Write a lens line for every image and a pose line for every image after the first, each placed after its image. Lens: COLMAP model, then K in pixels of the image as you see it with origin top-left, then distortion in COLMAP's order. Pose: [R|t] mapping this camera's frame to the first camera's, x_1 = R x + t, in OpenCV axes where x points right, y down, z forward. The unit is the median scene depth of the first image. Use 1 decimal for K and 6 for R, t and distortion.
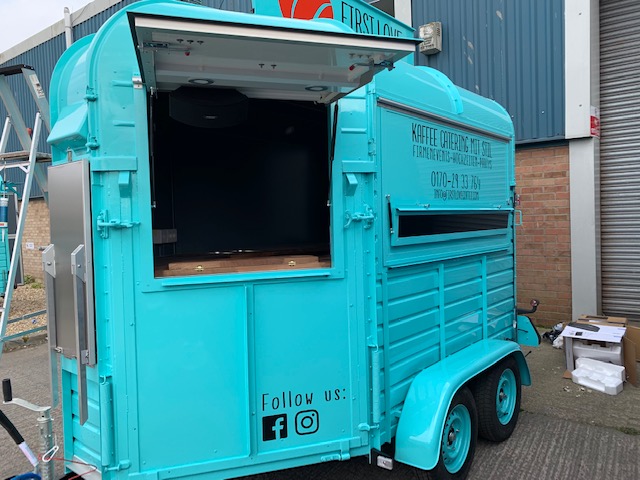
lens RADIAL K [[516.9, 0, 285.3], [0, 516.9, 242.1], [0, 0, 1]] dist [0.238619, -0.423931]
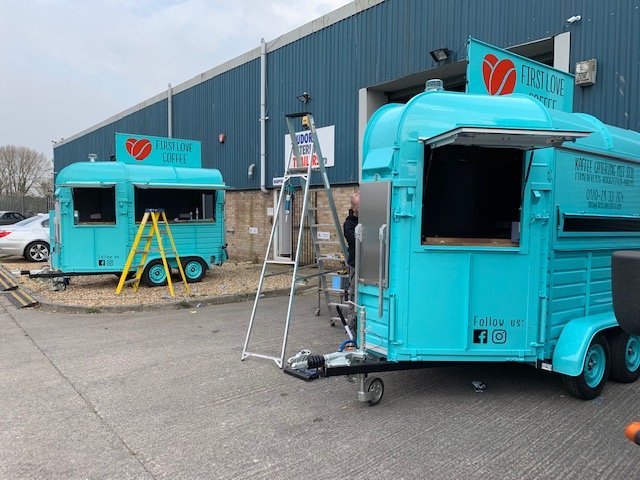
lens RADIAL K [[499.8, 0, 320.0], [0, 499.8, 240.0], [0, 0, 1]] dist [0.095123, -0.045492]
pose [[0.982309, 0.058173, -0.178003, -0.241414], [-0.057582, 0.998305, 0.008490, 0.047971], [0.178195, 0.001910, 0.983993, -0.675268]]
